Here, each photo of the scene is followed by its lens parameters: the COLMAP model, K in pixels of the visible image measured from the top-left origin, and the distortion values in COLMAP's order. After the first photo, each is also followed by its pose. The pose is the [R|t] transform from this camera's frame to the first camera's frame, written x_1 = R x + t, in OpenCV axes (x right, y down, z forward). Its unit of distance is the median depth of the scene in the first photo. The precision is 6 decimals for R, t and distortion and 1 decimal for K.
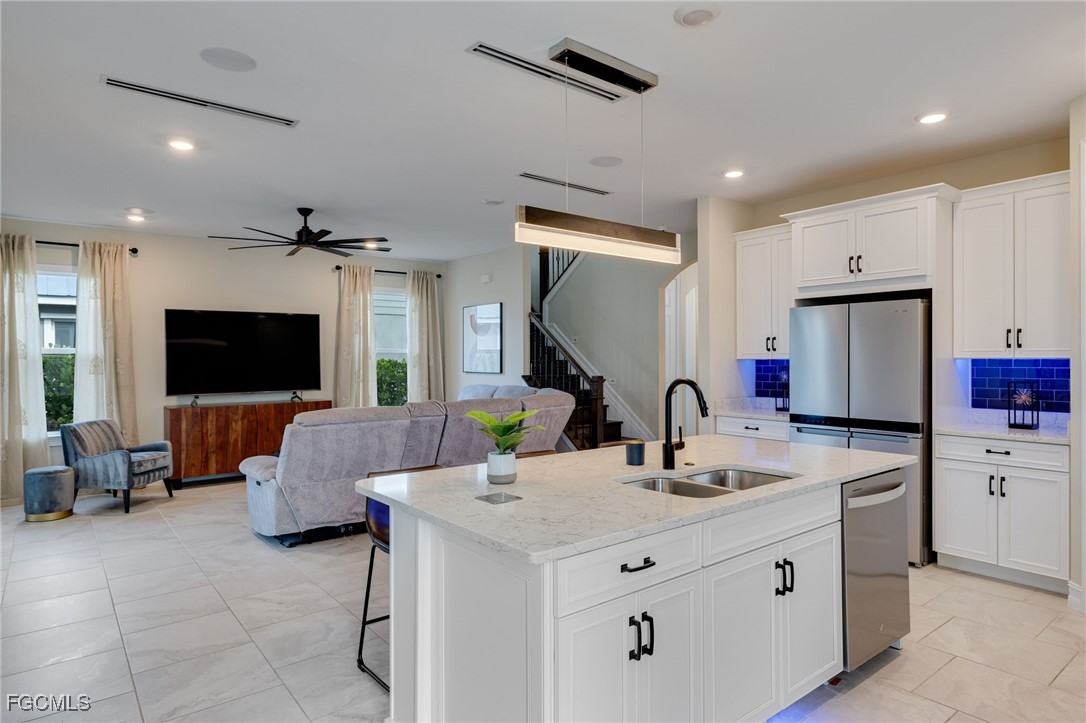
lens RADIAL K [[633.2, 0, 553.3], [0, 633.2, 362.5], [0, 0, 1]] dist [0.006218, 0.002317]
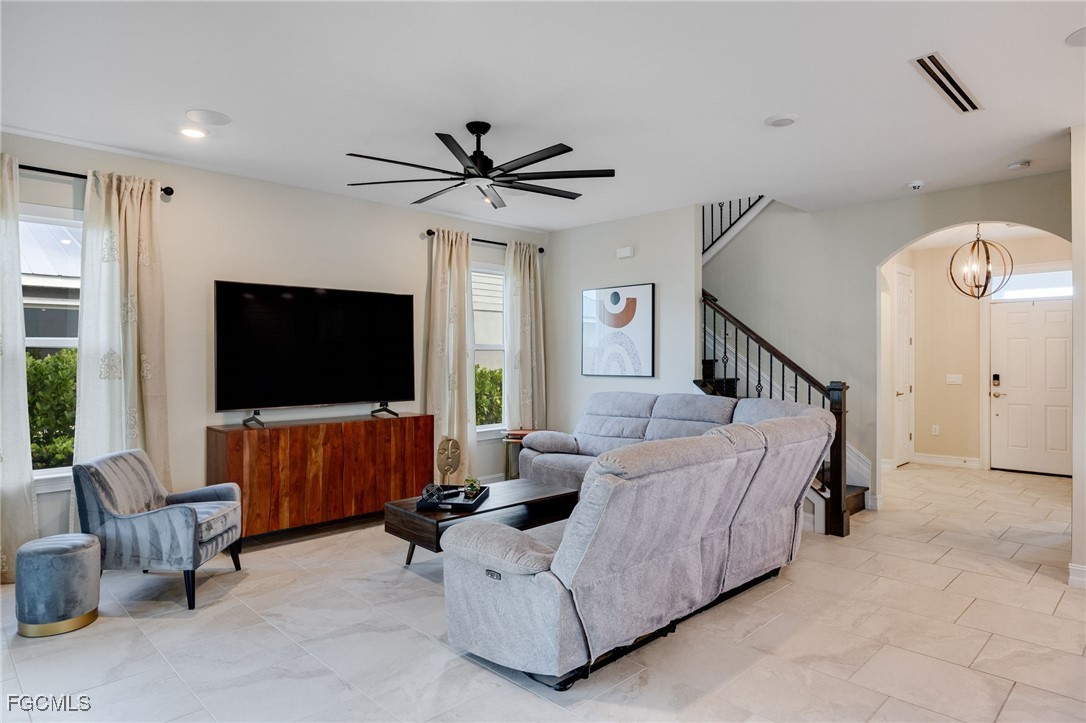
lens RADIAL K [[633.2, 0, 536.4], [0, 633.2, 356.4], [0, 0, 1]] dist [0.006218, 0.002317]
pose [[0.994667, 0.003534, 0.103081, -0.359948], [-0.002393, 0.999935, -0.011191, 0.001587], [-0.103114, 0.010884, 0.994610, 0.319133]]
